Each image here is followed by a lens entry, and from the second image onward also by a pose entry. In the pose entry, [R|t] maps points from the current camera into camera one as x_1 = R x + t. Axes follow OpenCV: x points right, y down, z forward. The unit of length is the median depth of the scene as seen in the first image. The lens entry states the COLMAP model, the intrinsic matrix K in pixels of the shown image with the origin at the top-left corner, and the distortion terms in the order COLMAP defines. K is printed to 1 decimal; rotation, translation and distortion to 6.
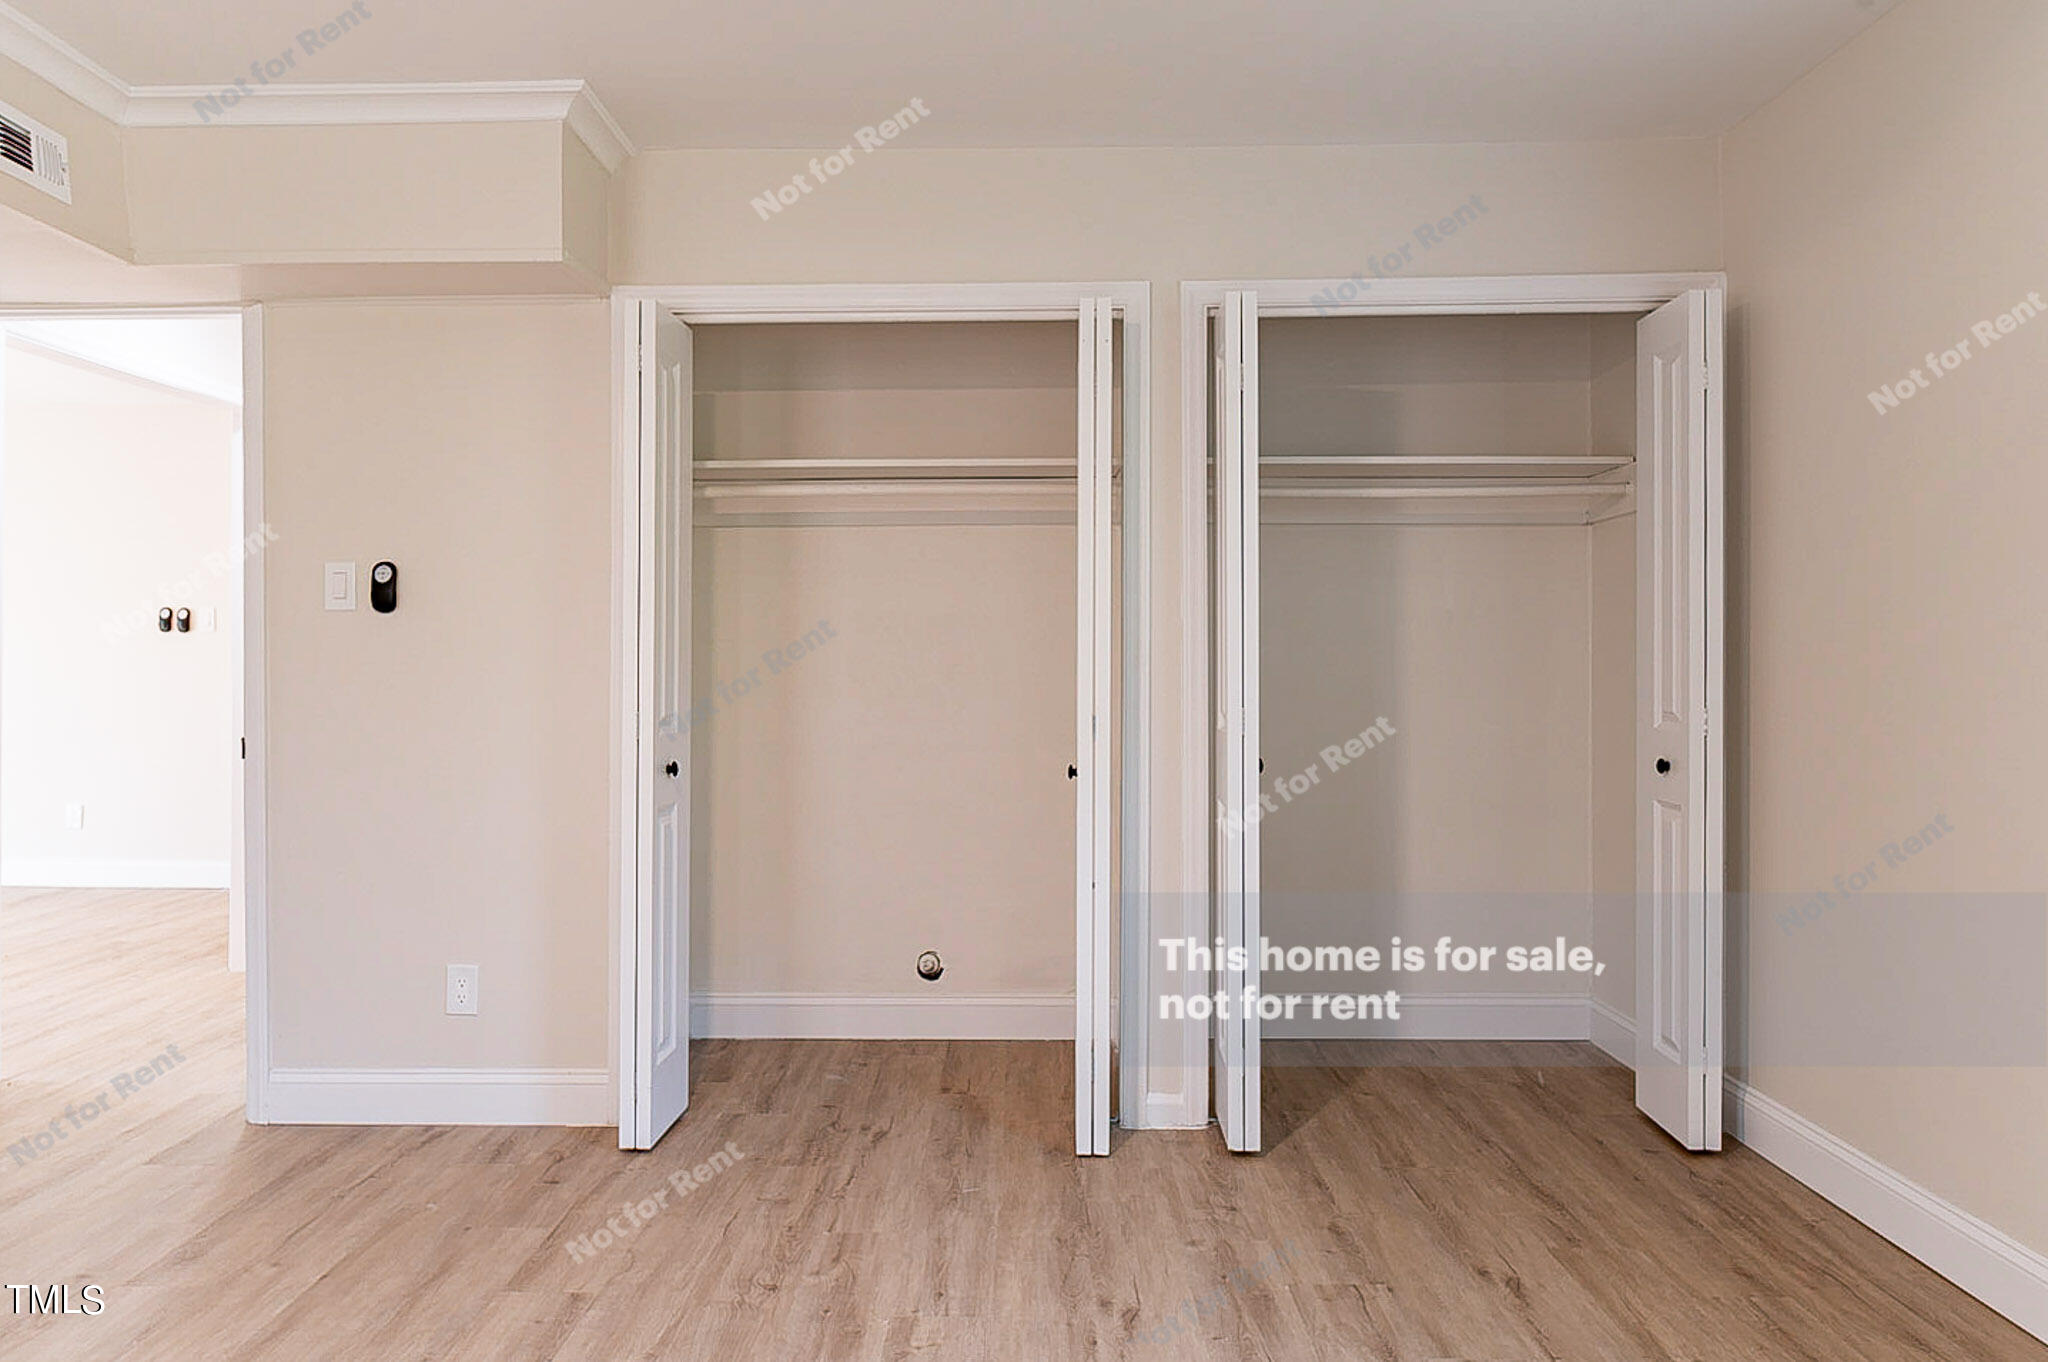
lens RADIAL K [[1336.0, 0, 1017.7], [0, 1336.0, 669.1], [0, 0, 1]] dist [0.005237, 0.002216]
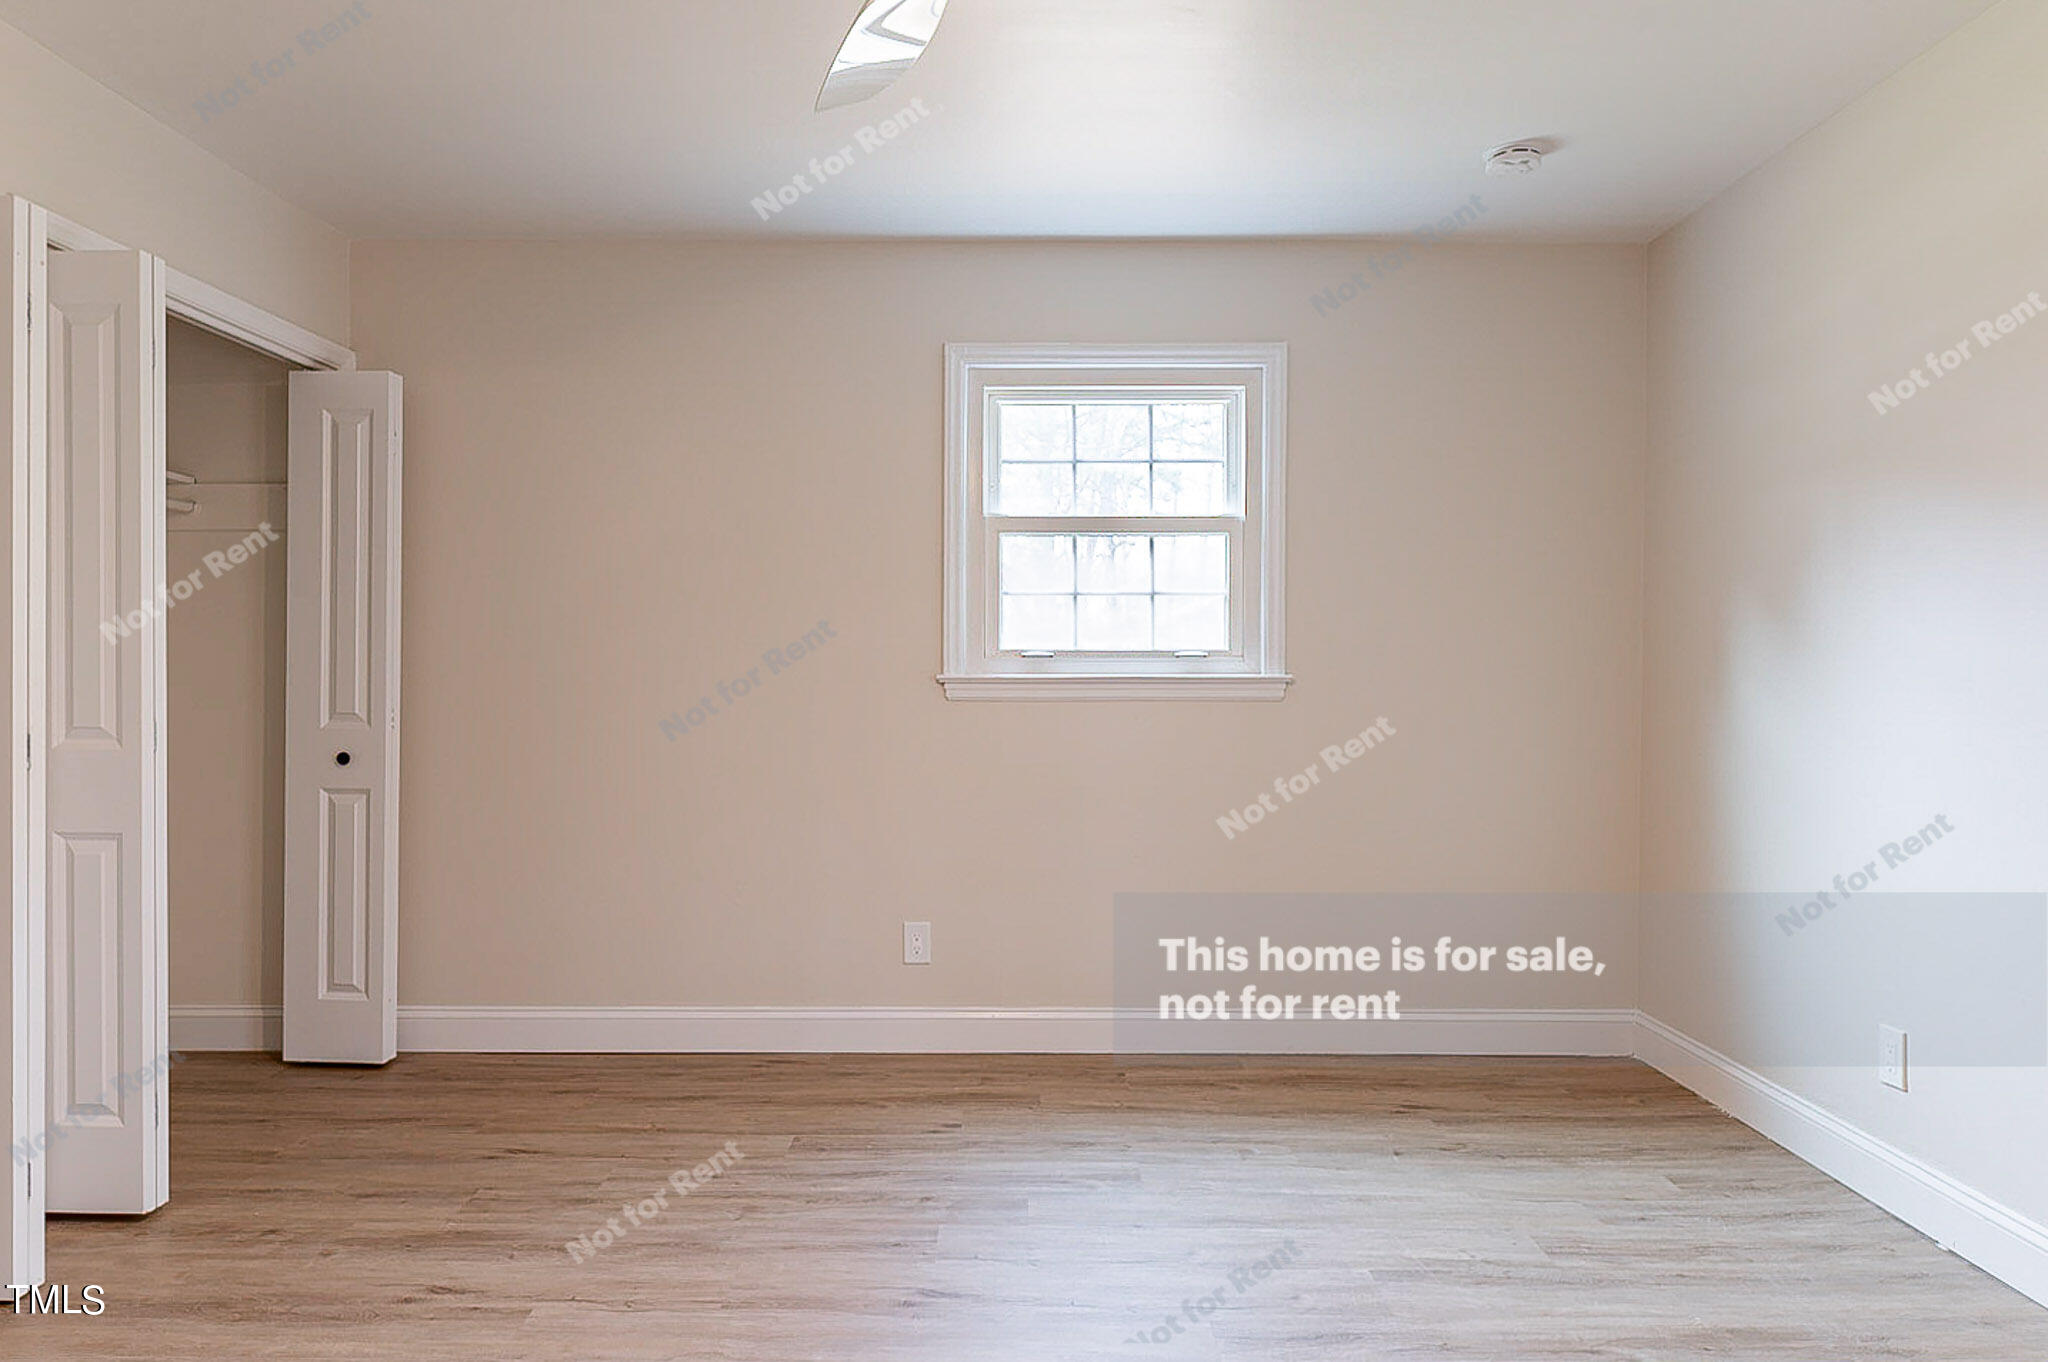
lens RADIAL K [[1336.0, 0, 1020.0], [0, 1336.0, 686.6], [0, 0, 1]] dist [0.005237, 0.002216]
pose [[-0.035423, -0.006677, 0.999350, -0.899510], [-0.015014, 0.999868, 0.006148, -0.017599], [-0.999260, -0.014786, -0.035518, 0.510929]]
